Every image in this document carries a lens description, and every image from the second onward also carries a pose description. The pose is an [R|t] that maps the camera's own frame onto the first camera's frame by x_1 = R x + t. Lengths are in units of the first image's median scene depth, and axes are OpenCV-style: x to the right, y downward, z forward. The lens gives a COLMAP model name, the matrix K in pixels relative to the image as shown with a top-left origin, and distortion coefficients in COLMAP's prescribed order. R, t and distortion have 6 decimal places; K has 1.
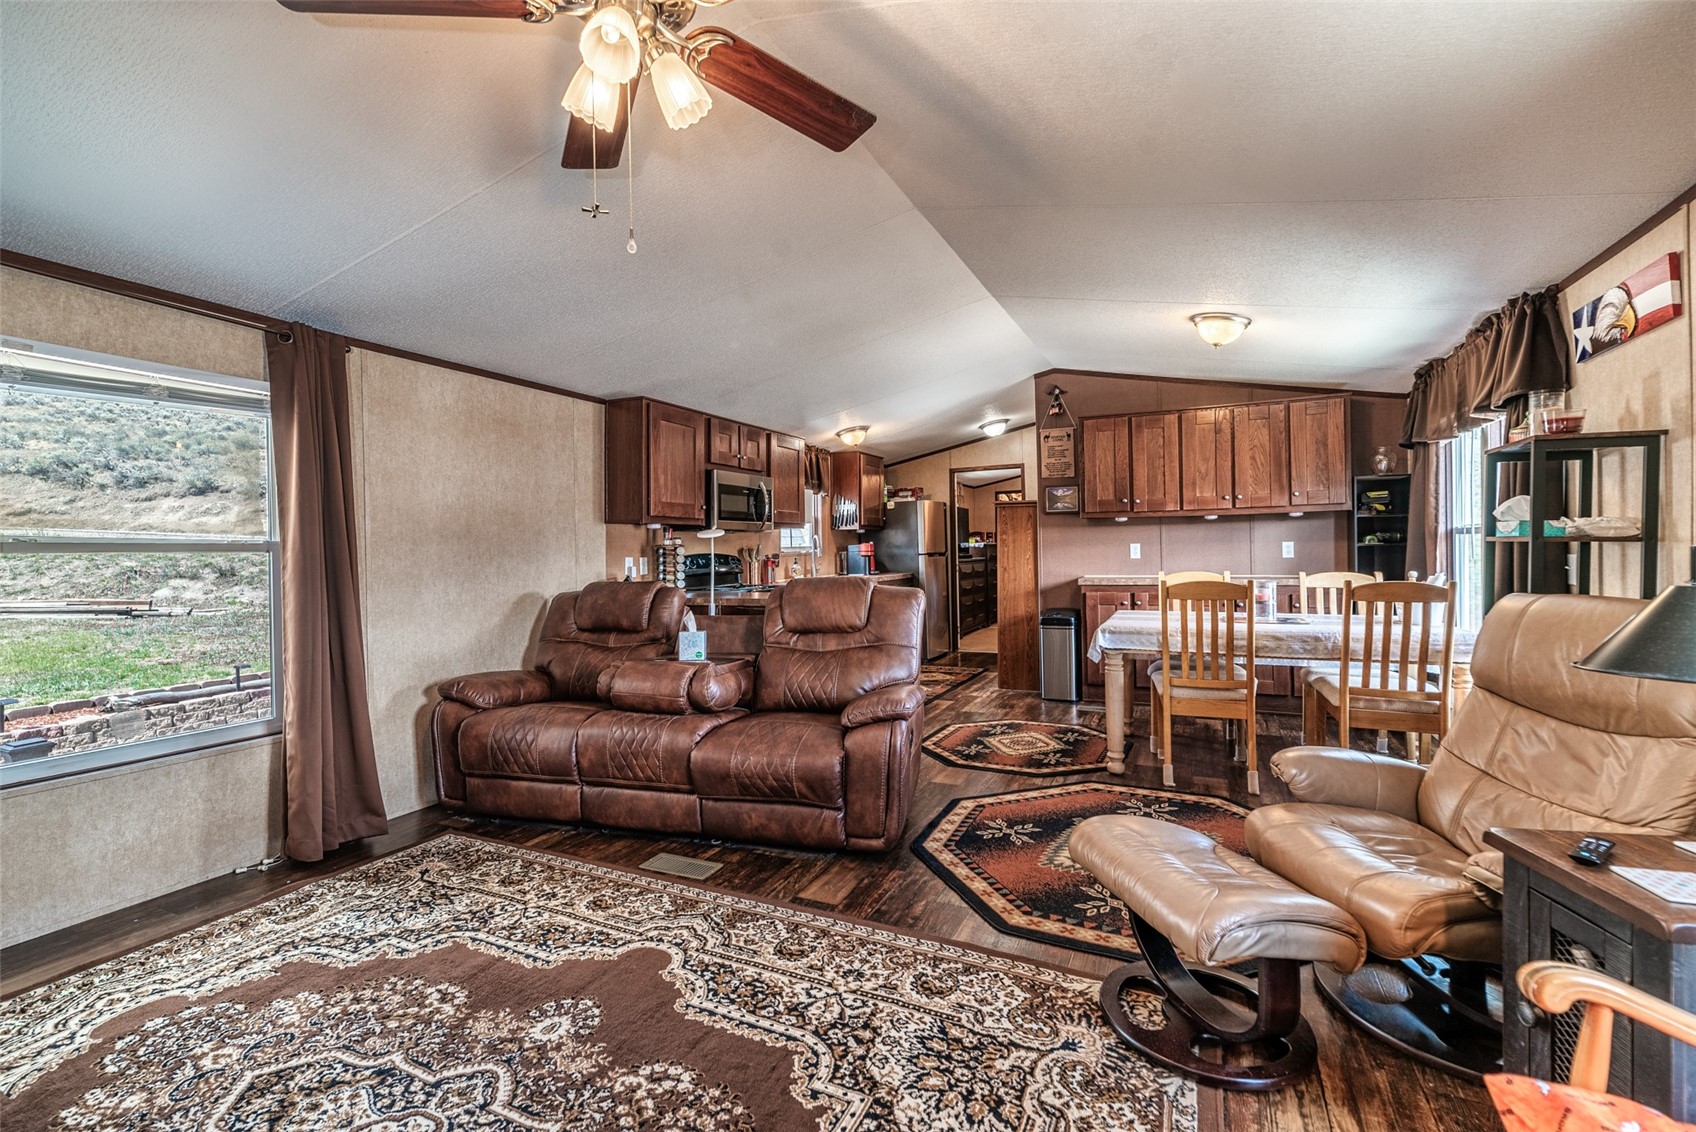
lens RADIAL K [[754.0, 0, 853.4], [0, 754.0, 560.5], [0, 0, 1]] dist [0.007550, 0.000158]
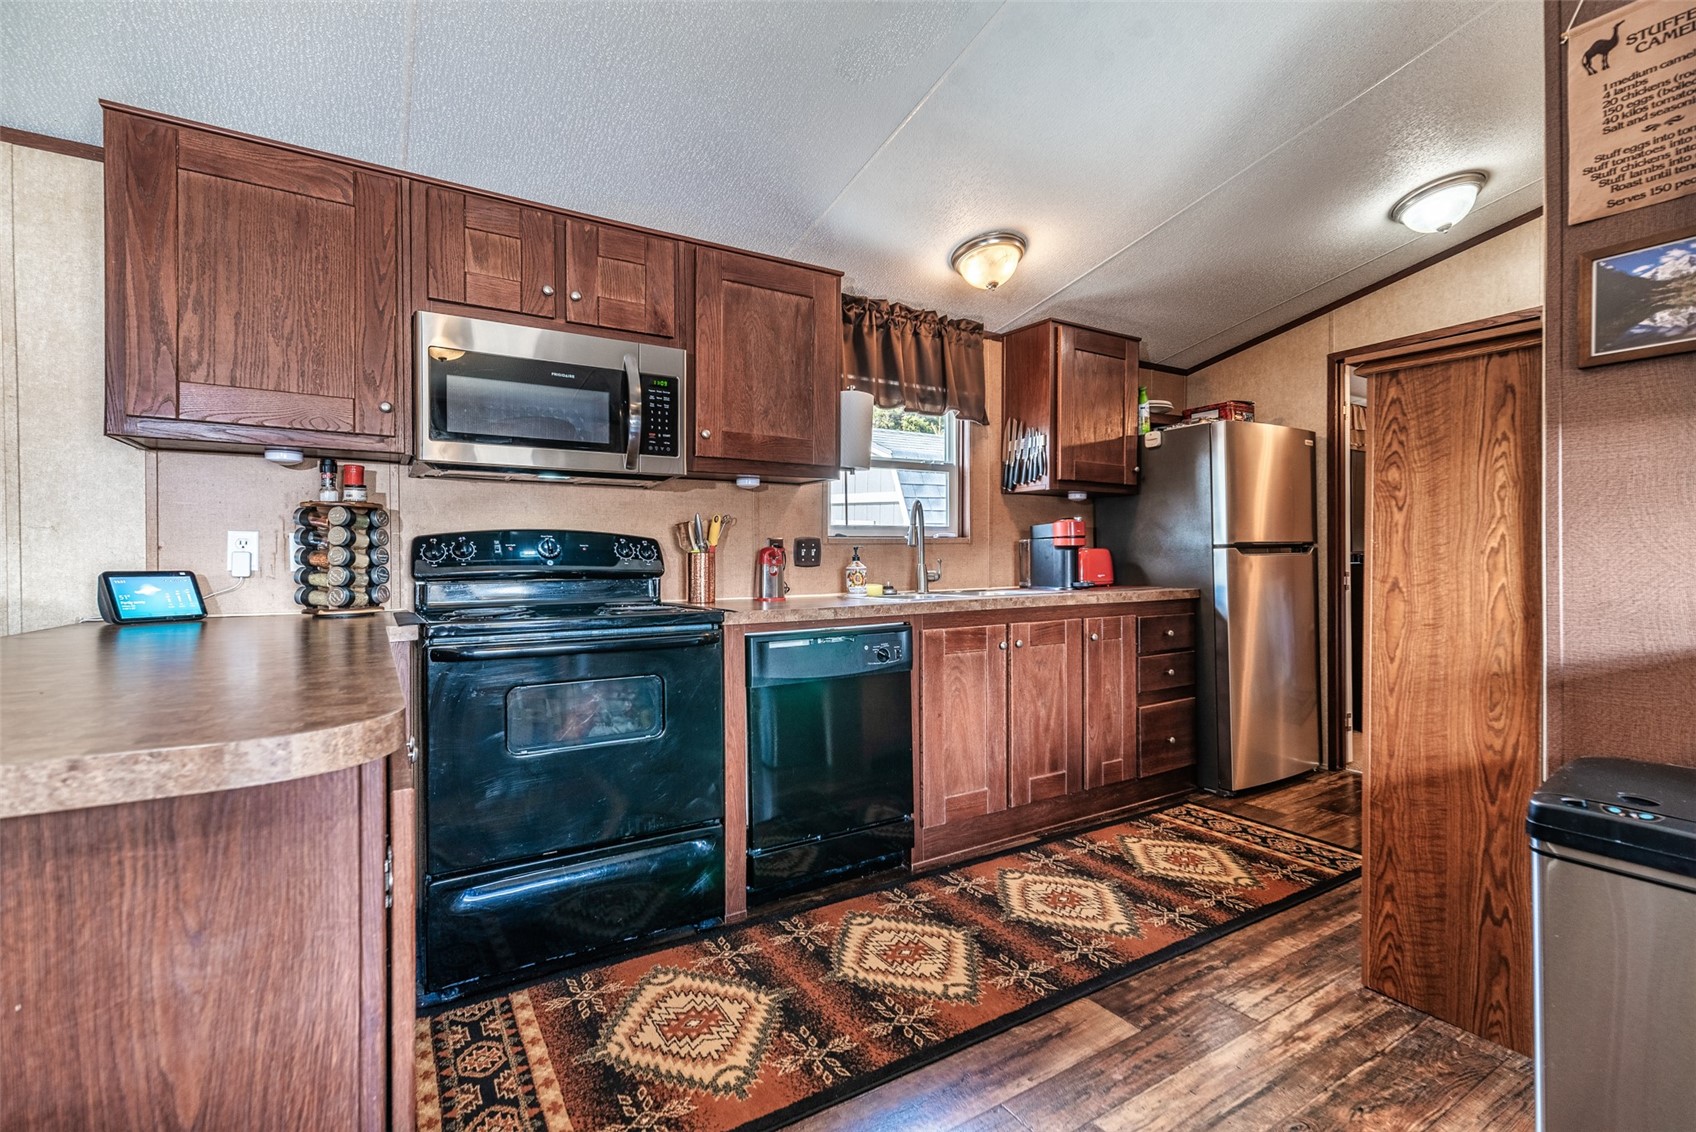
lens RADIAL K [[754.0, 0, 854.1], [0, 754.0, 565.9], [0, 0, 1]] dist [0.007550, 0.000158]
pose [[0.841564, 0.017530, -0.539873, 0.148715], [-0.016524, 0.999841, 0.006708, 0.004196], [0.539904, 0.003276, 0.841720, 0.521938]]
